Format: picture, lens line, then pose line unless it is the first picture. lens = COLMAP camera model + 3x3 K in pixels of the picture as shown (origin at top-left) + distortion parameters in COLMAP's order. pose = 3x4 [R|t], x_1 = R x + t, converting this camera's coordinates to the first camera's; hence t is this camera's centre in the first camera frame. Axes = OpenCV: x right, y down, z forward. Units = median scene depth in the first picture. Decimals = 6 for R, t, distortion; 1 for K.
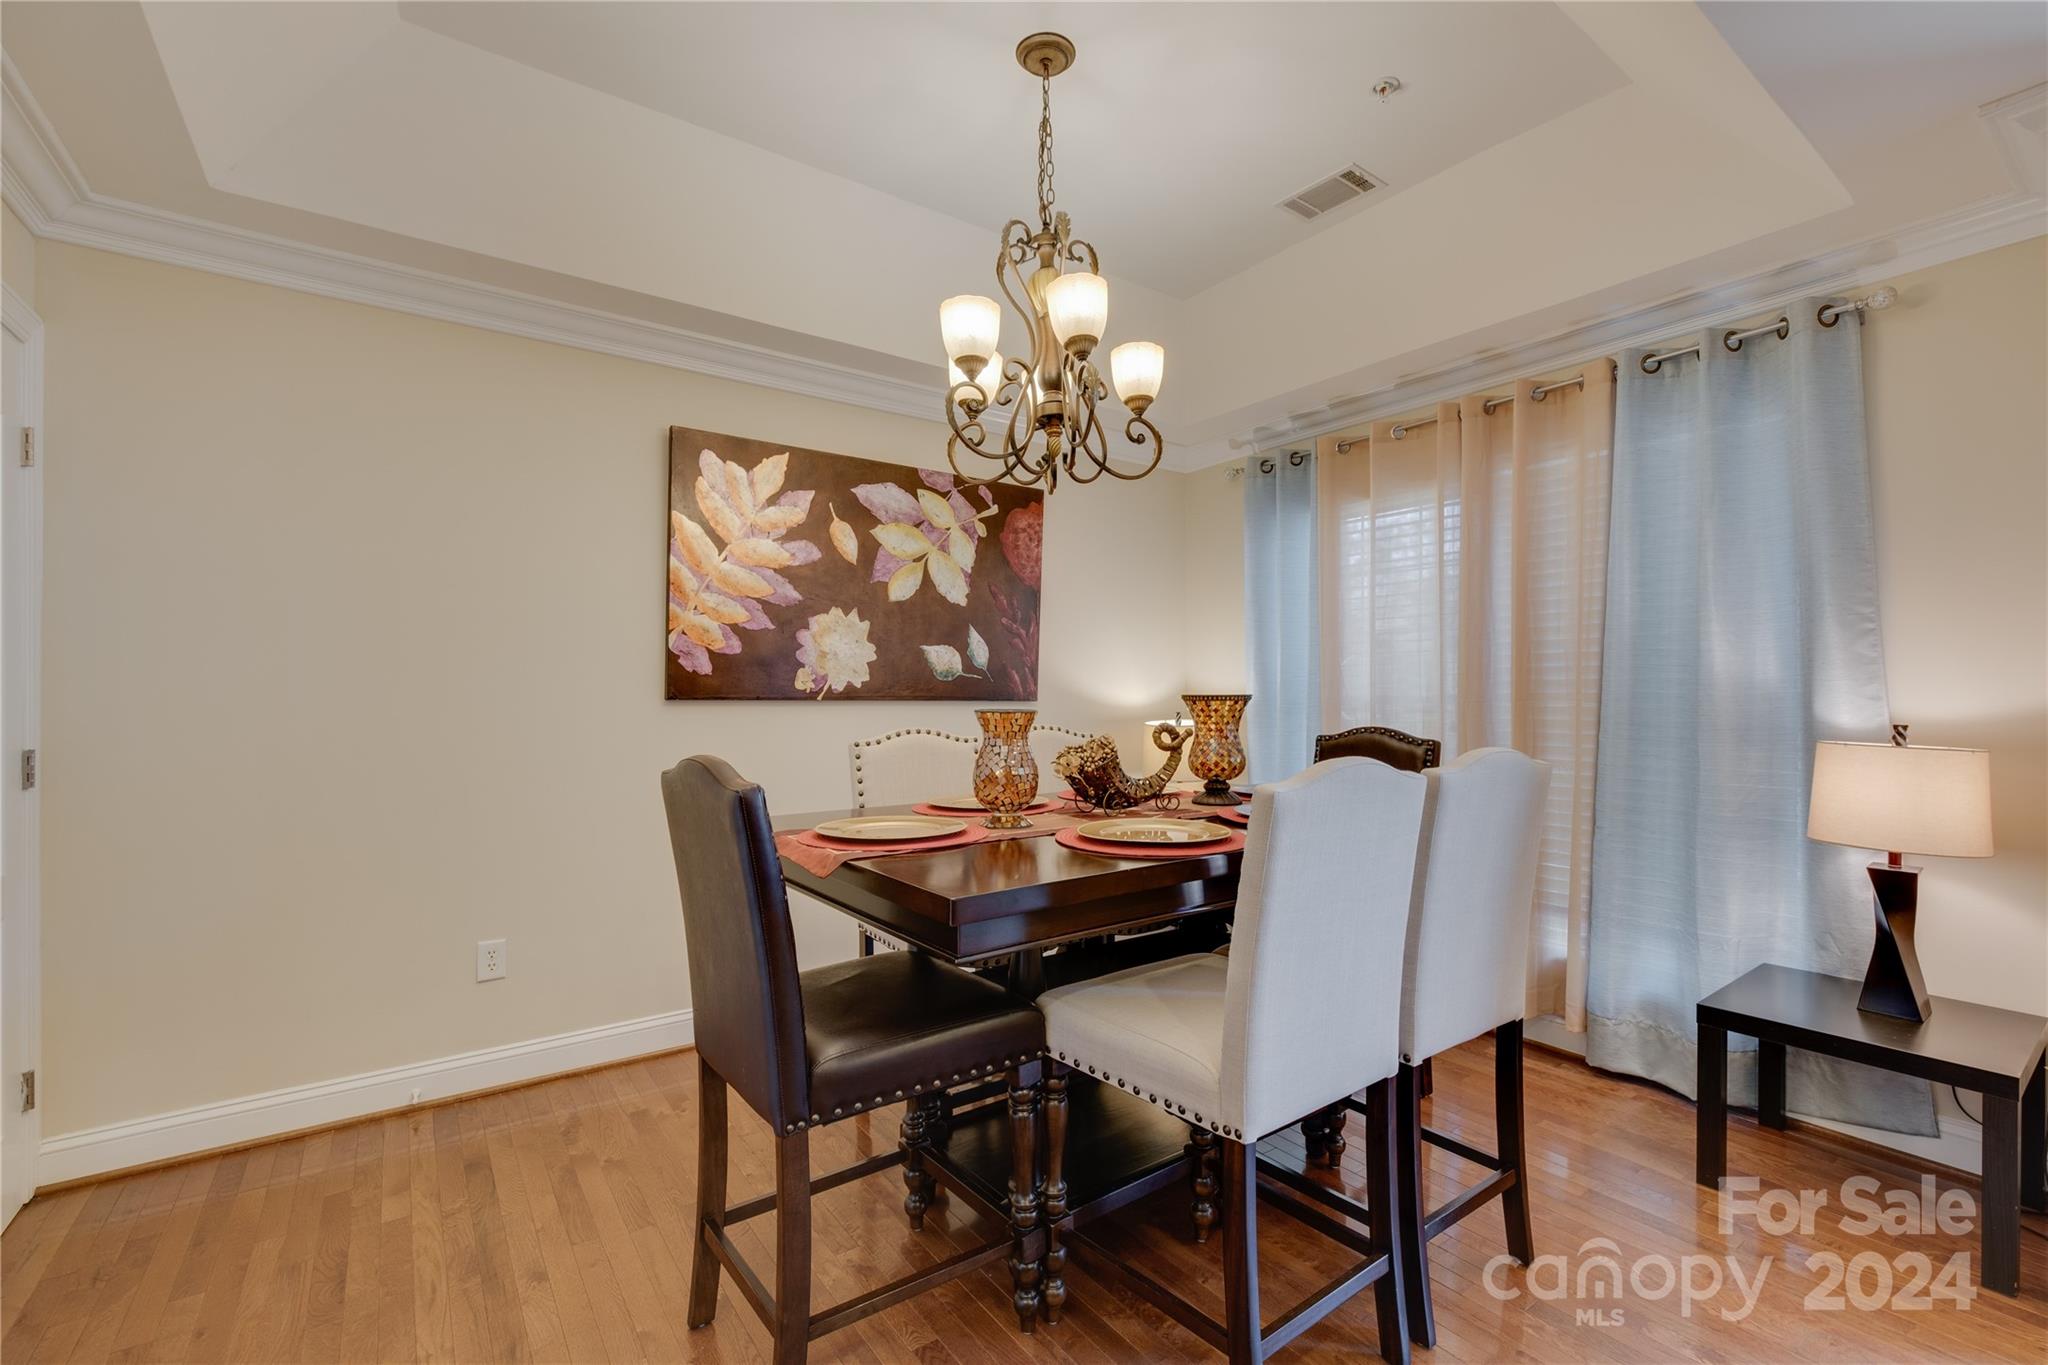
lens RADIAL K [[903.3, 0, 1054.9], [0, 903.3, 688.5], [0, 0, 1]] dist [0.000637, 0.000089]
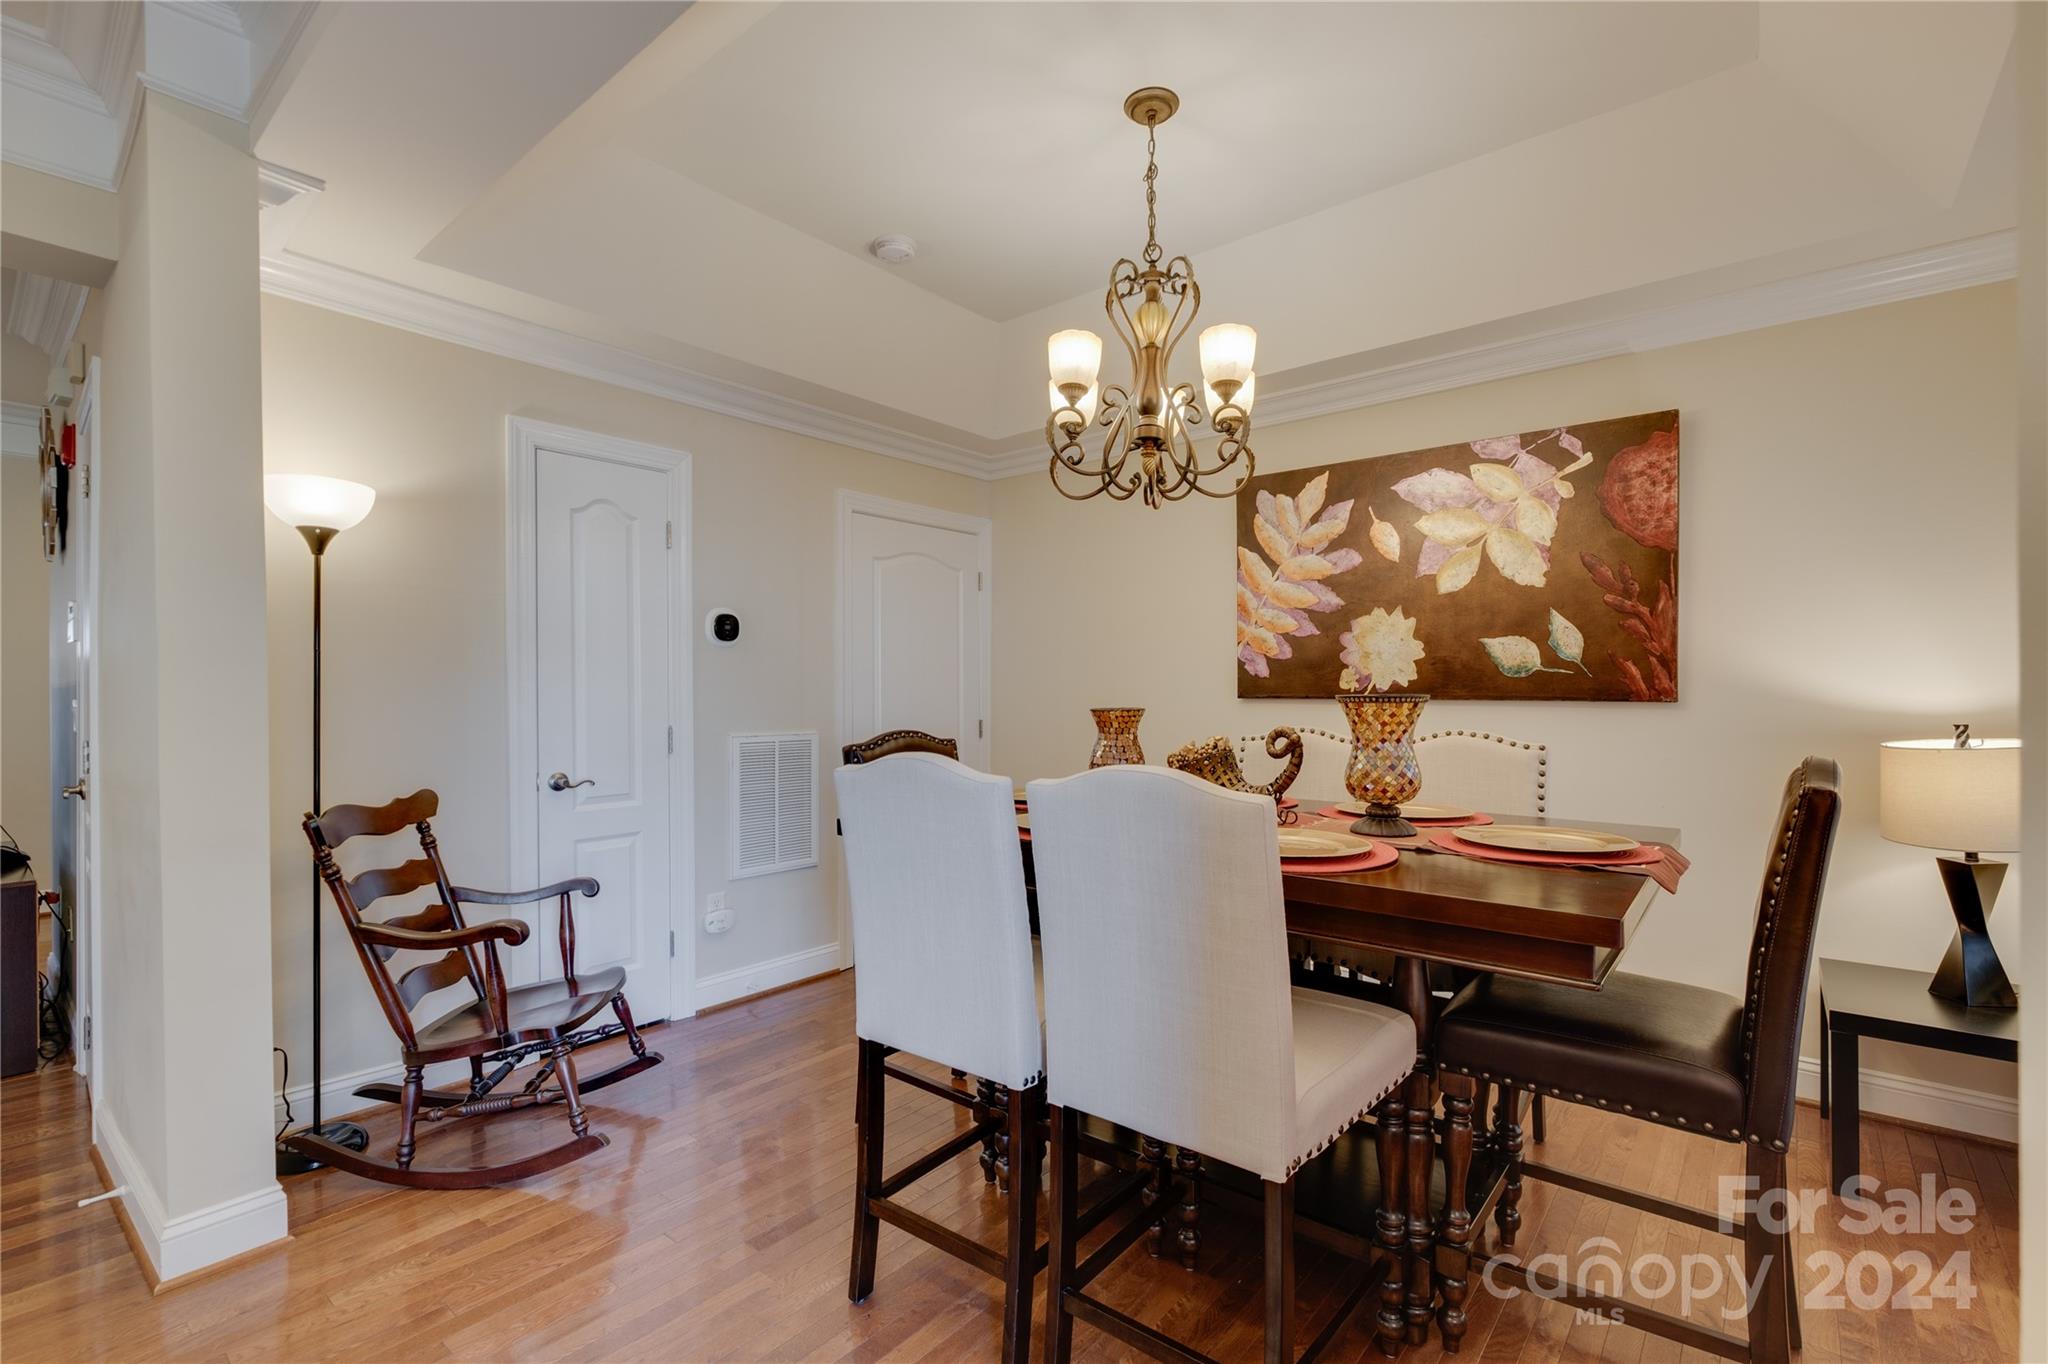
lens RADIAL K [[903.3, 0, 1054.9], [0, 903.3, 688.0], [0, 0, 1]] dist [0.000637, 0.000089]
pose [[0.254196, -0.005777, -0.967136, 0.651224], [0.008532, 0.999957, -0.003730, 0.000980], [0.967115, -0.007303, 0.254234, 0.392393]]
